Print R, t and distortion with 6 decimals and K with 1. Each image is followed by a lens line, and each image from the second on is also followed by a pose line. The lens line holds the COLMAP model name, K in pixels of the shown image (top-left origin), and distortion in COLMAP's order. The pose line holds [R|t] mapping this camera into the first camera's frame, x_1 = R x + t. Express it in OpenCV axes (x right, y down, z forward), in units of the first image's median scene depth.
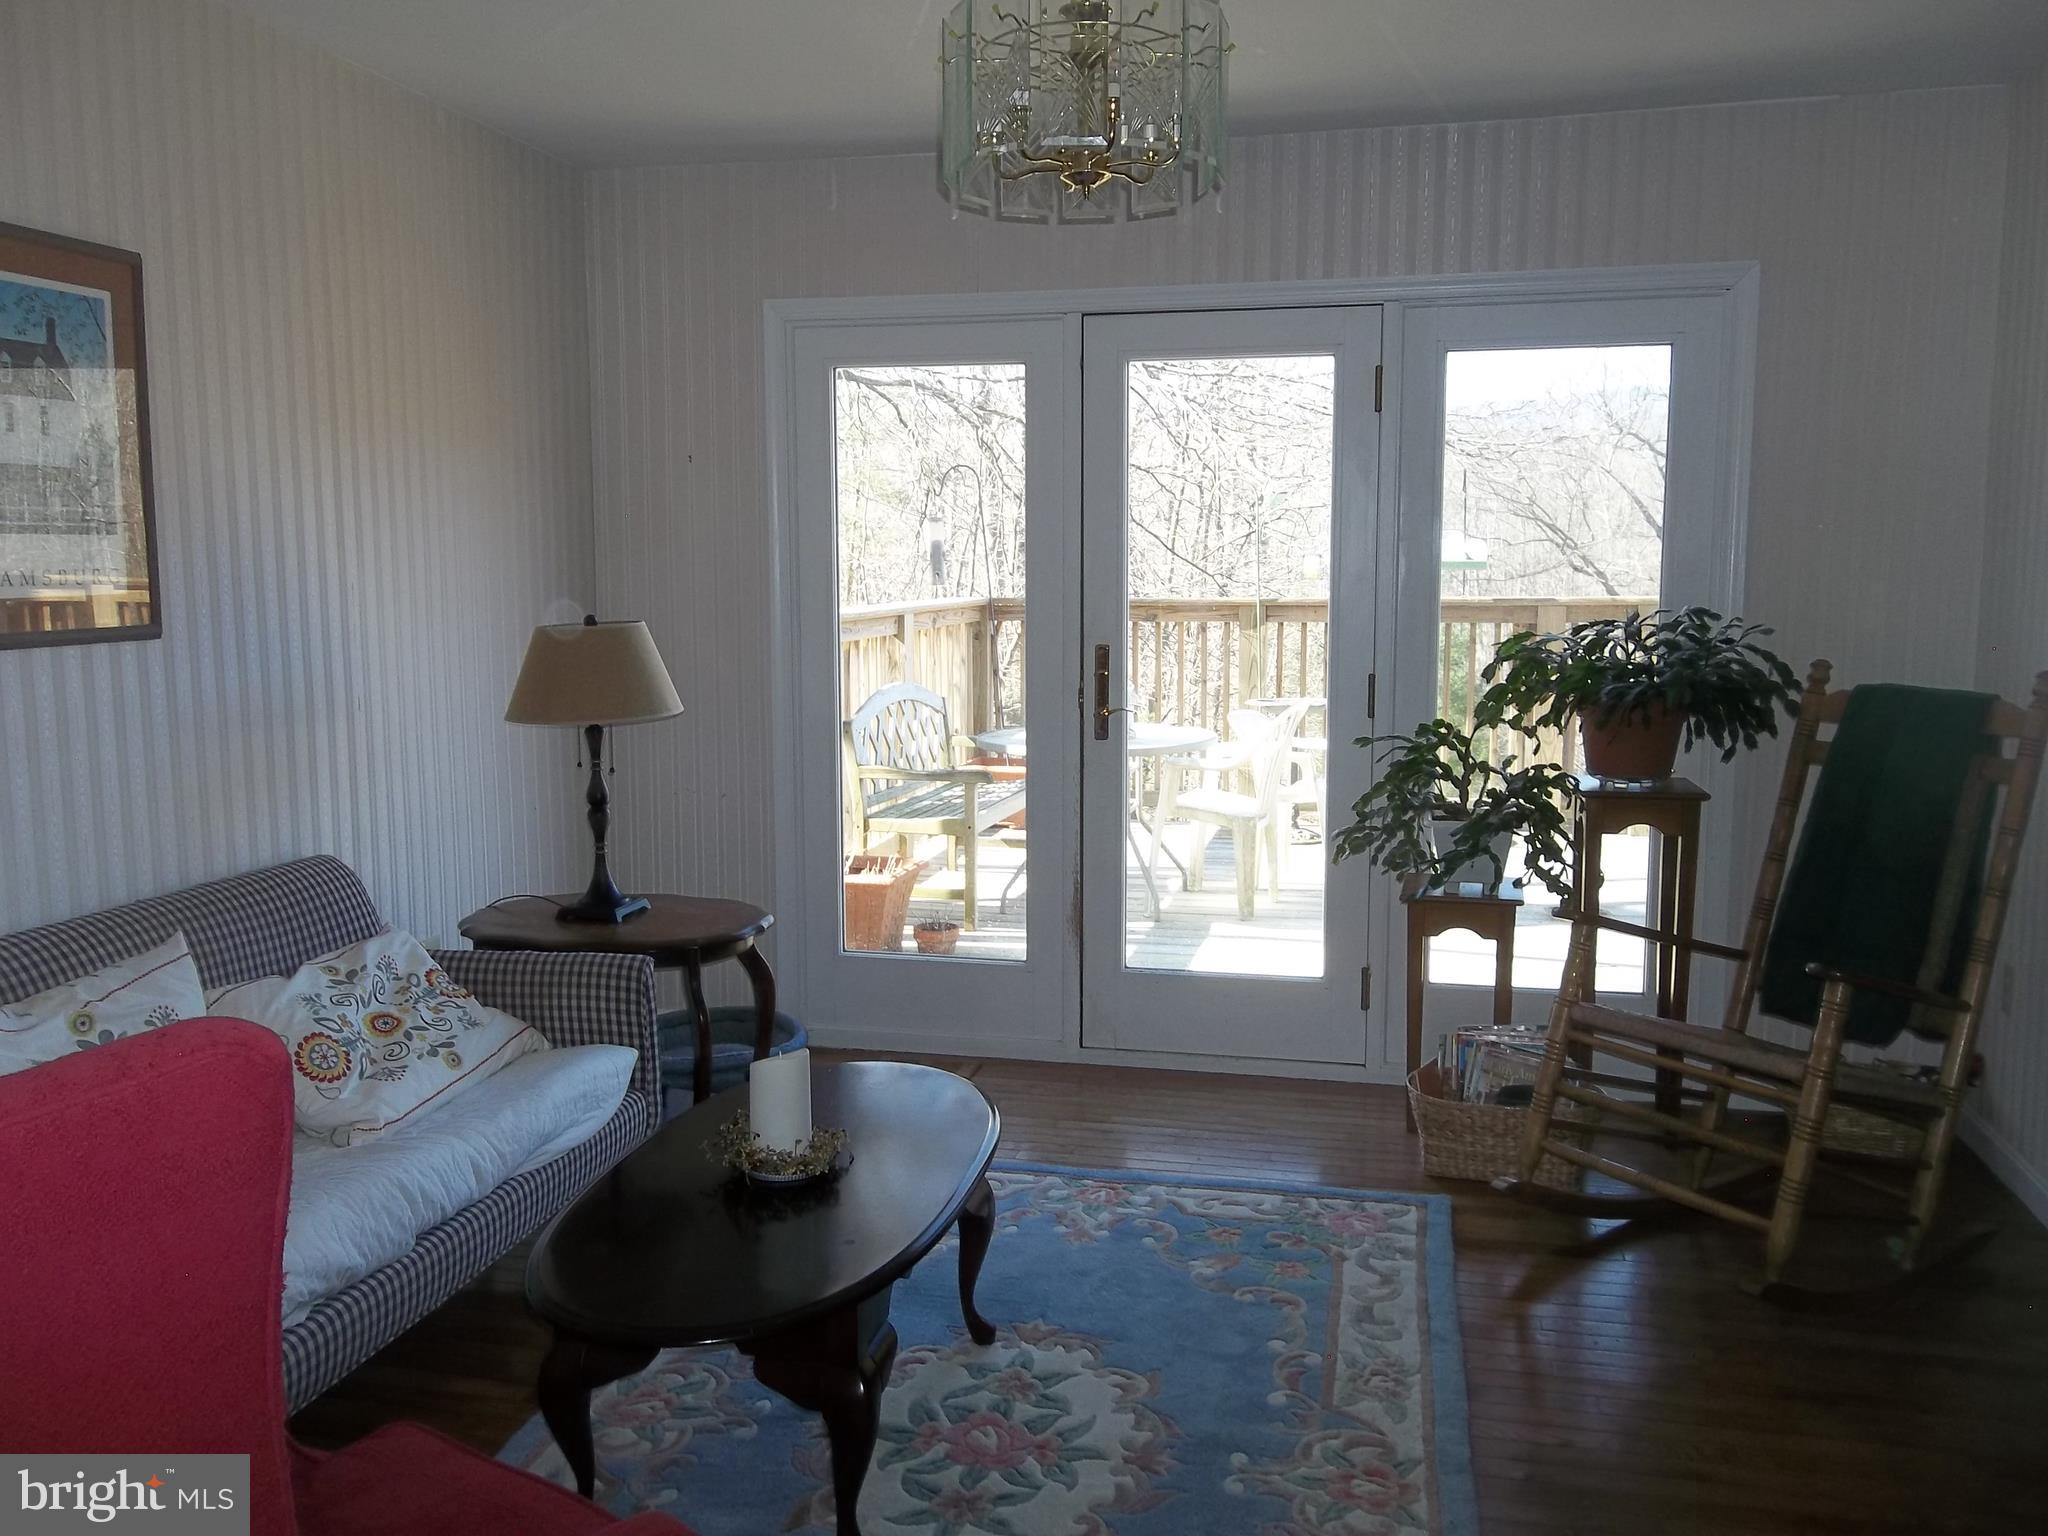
lens RADIAL K [[1630.4, 0, 1021.1], [0, 1630.4, 787.2], [0, 0, 1]] dist [-0.007453, -0.007888]
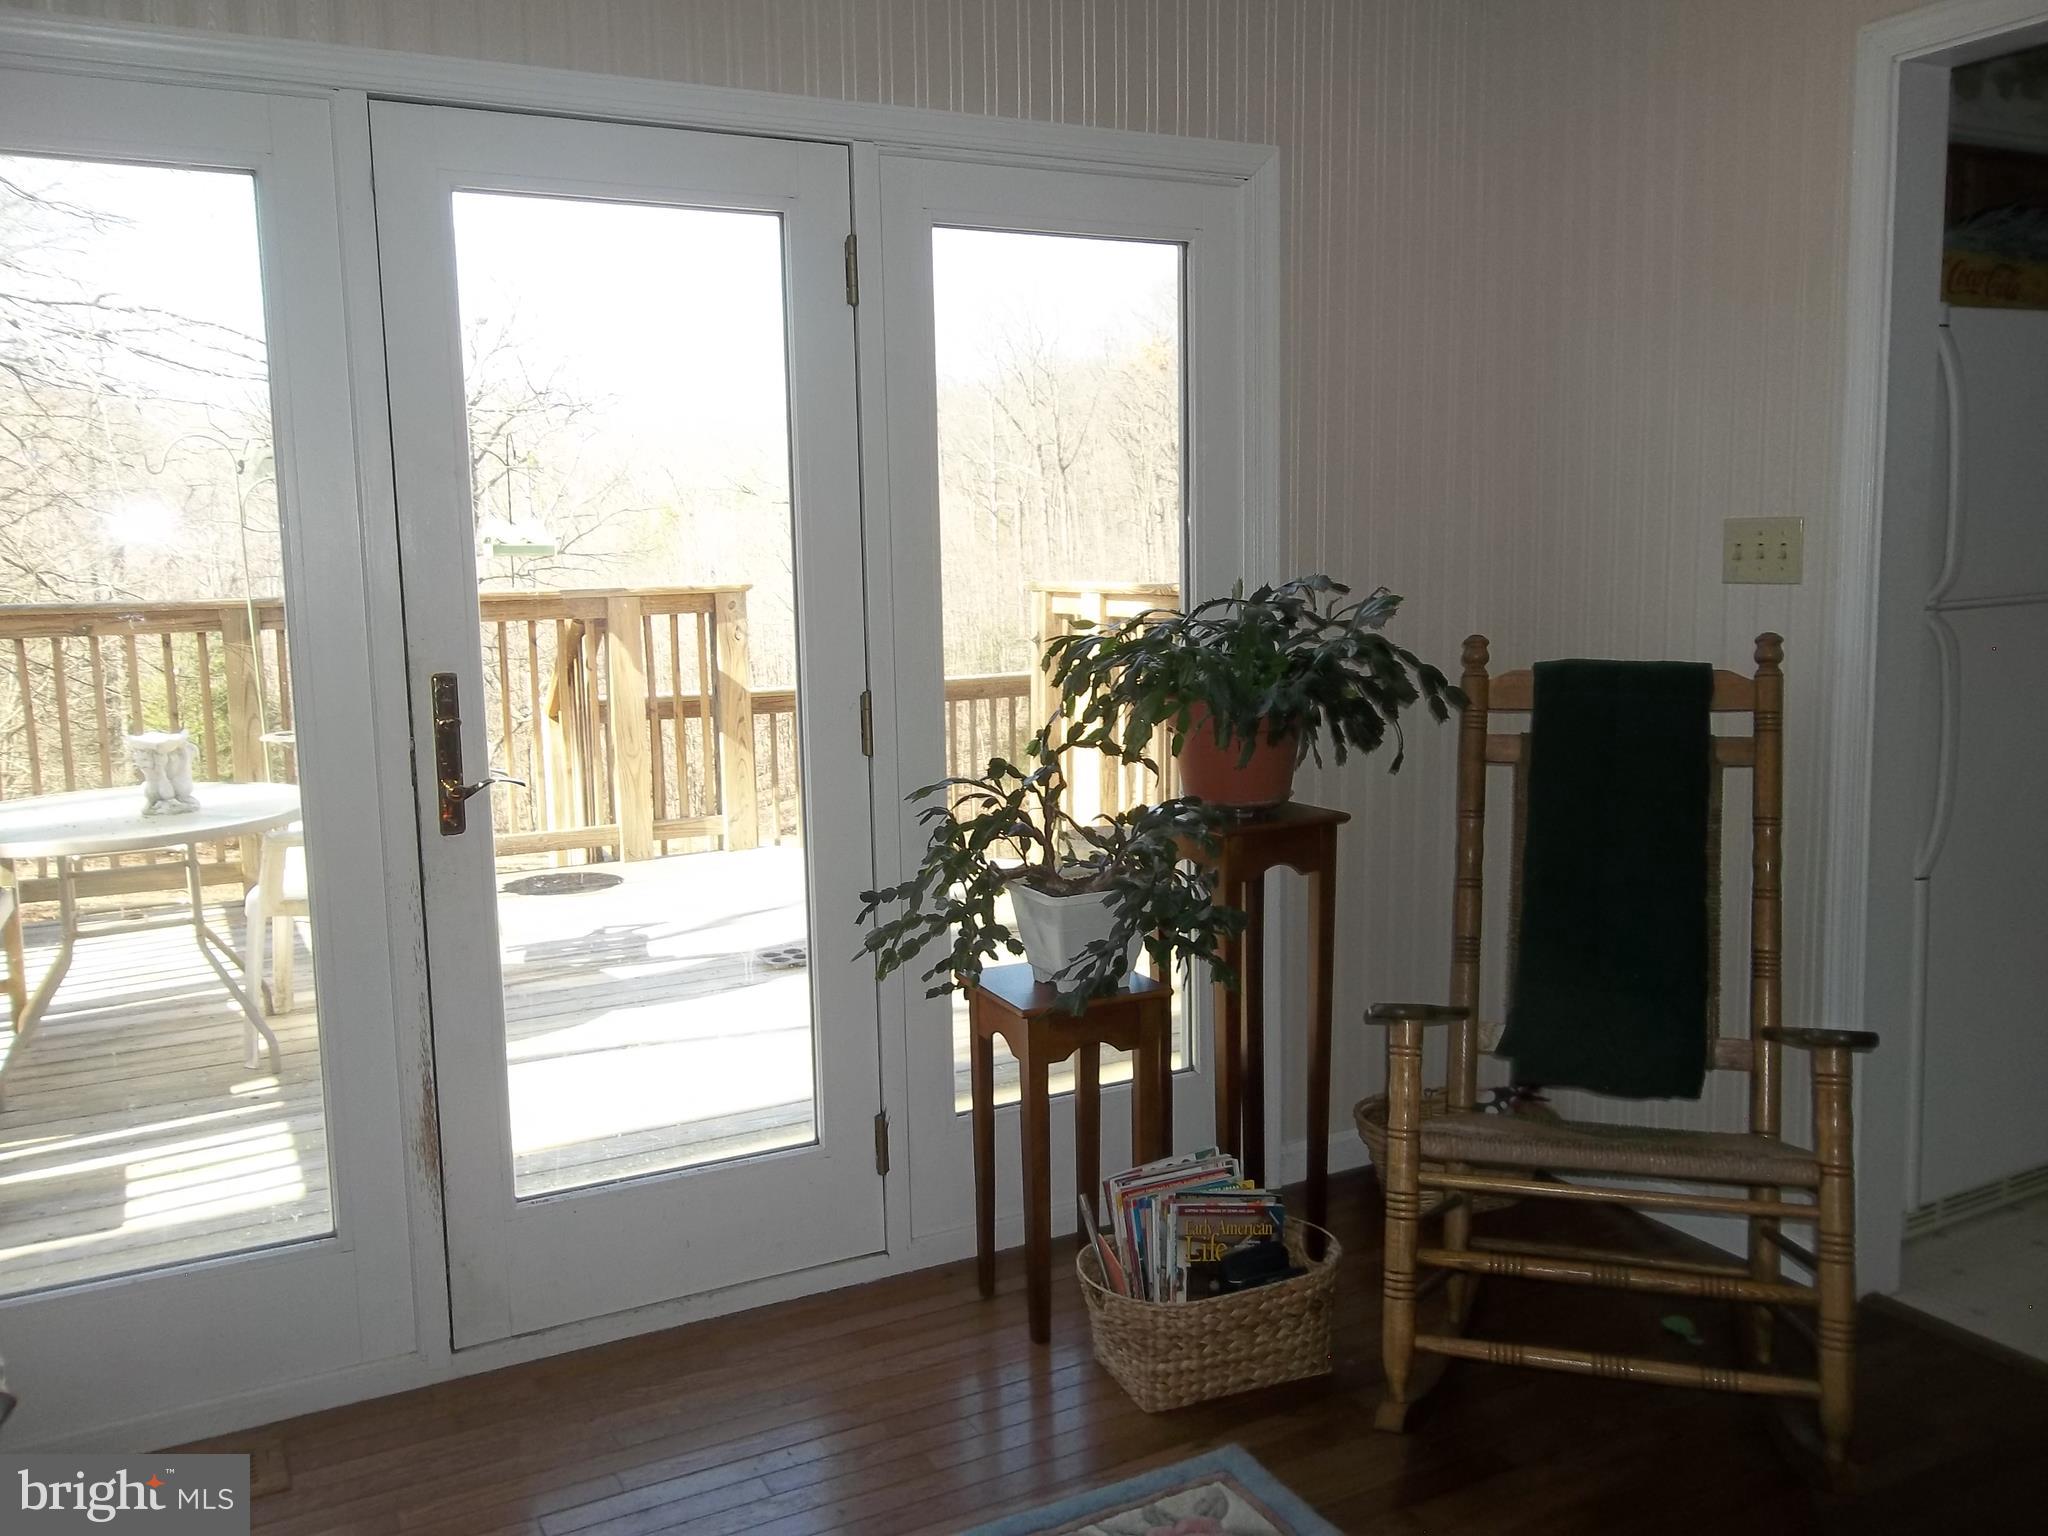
lens RADIAL K [[1654.9, 0, 1024.0], [0, 1654.9, 768.0], [0, 0, 1]] dist [0.008796, -0.006791]
pose [[0.756772, -0.100486, 0.645909, -0.219599], [0.107738, 0.993774, 0.028375, -0.058838], [-0.644739, 0.048115, 0.762887, 0.500863]]
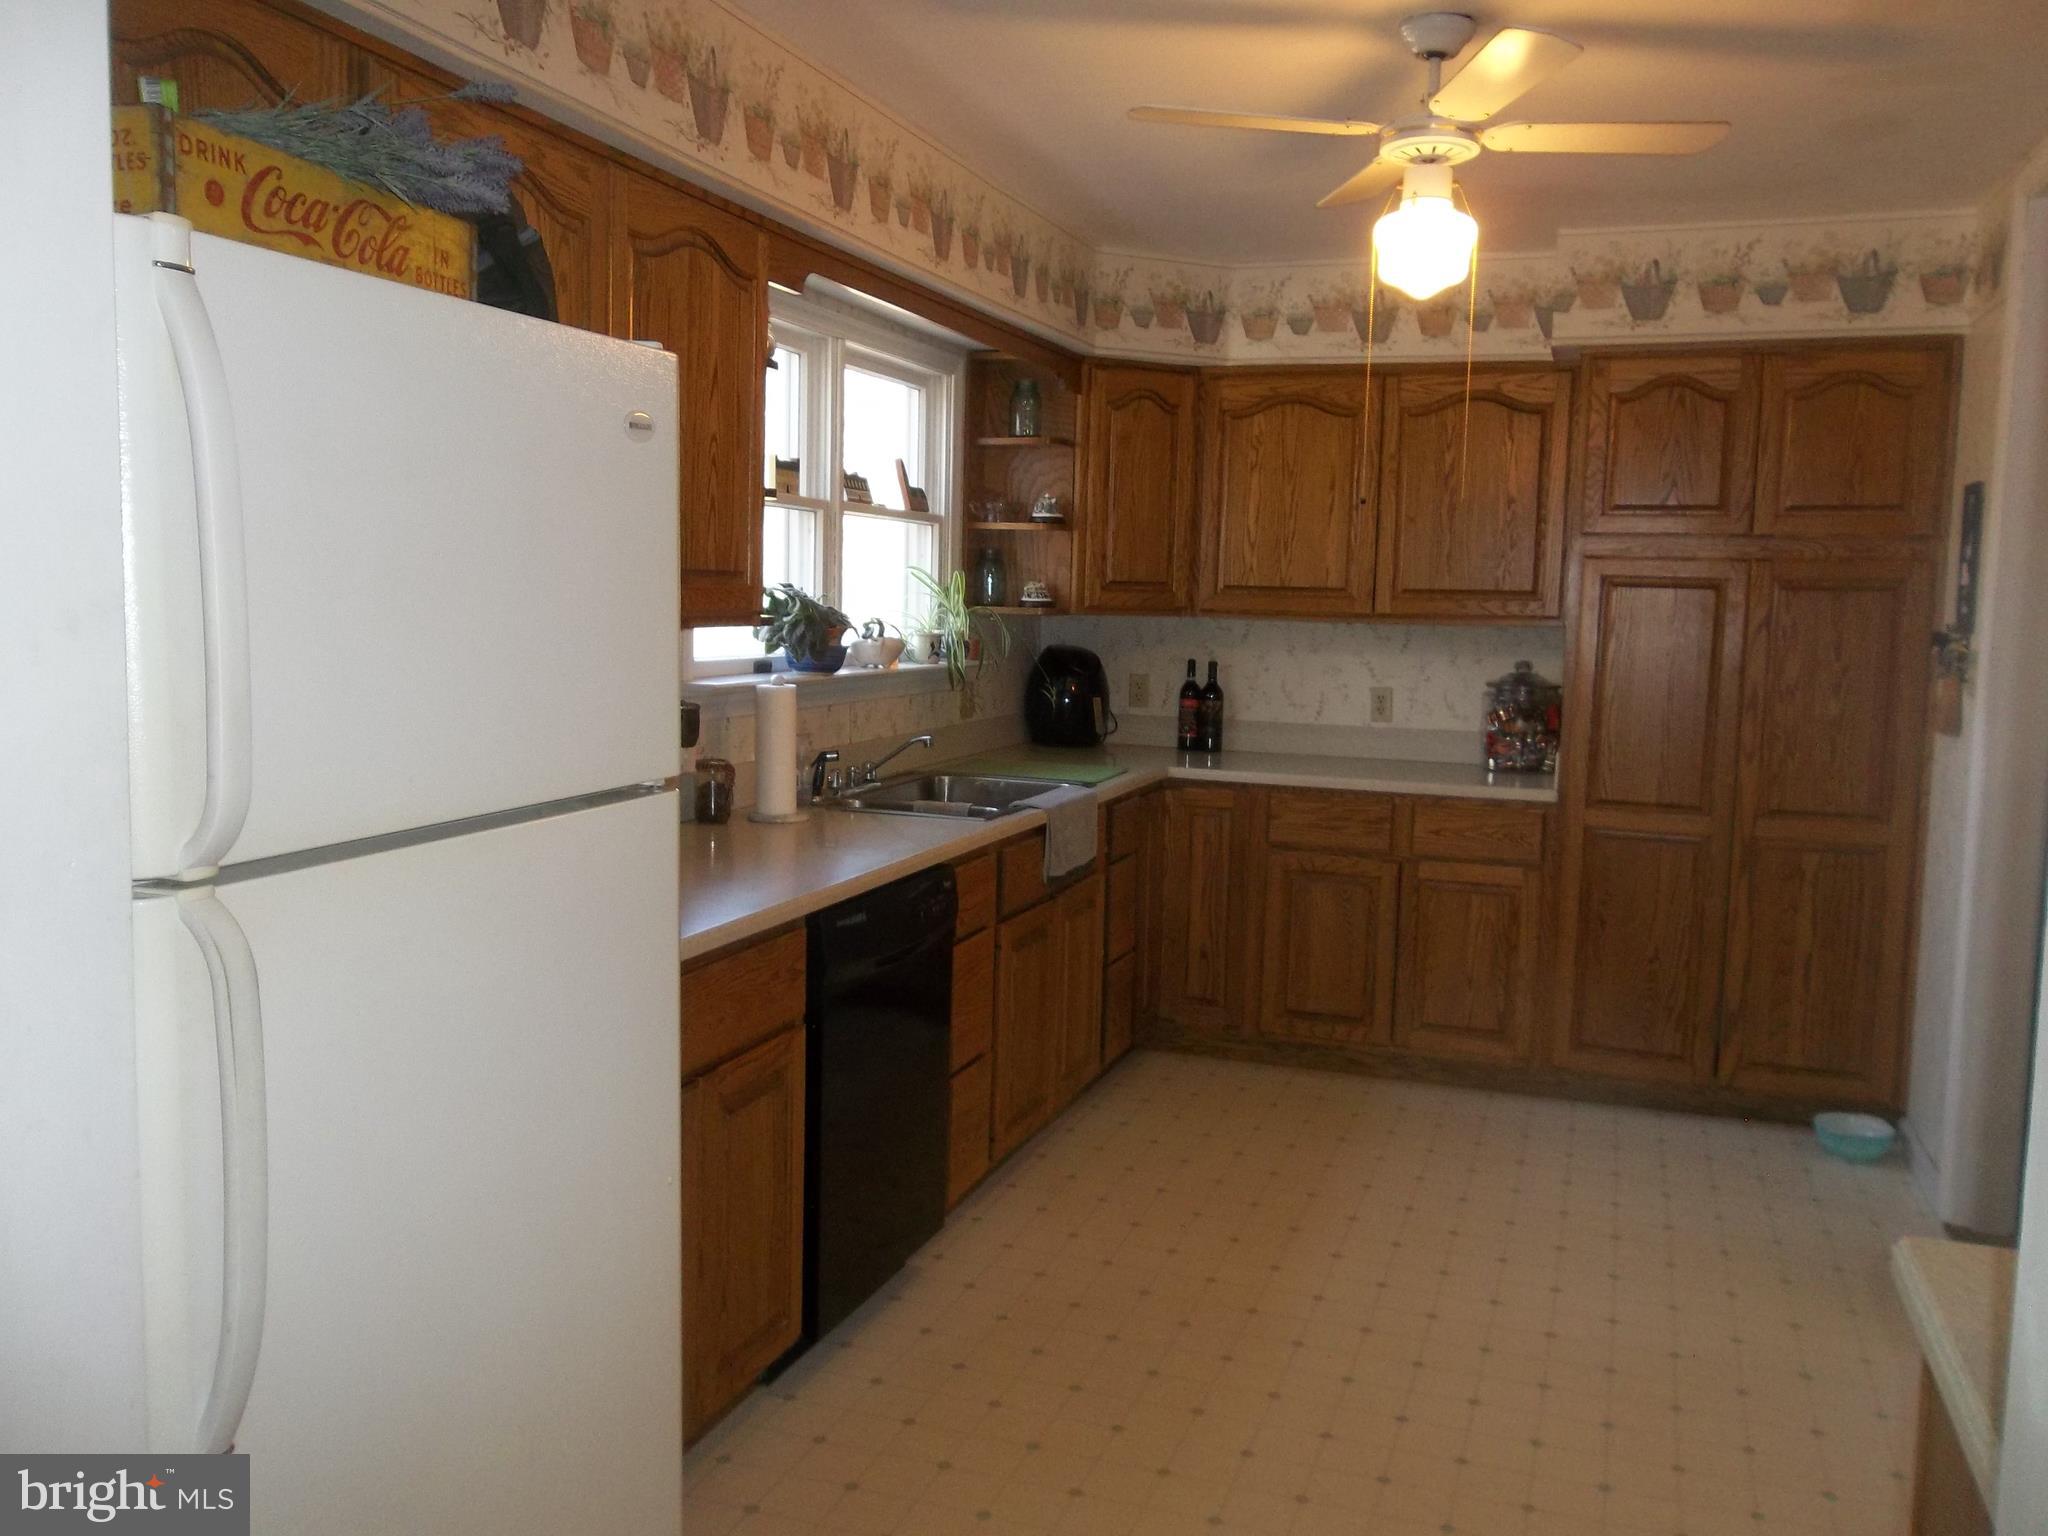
lens RADIAL K [[1653.4, 0, 1024.0], [0, 1653.4, 768.0], [0, 0, 1]] dist [0.003880, -0.001462]
pose [[0.103536, -0.092055, 0.990357, 0.295629], [0.105230, 0.991133, 0.081126, -0.100993], [-0.989043, 0.095816, 0.112305, 0.599671]]
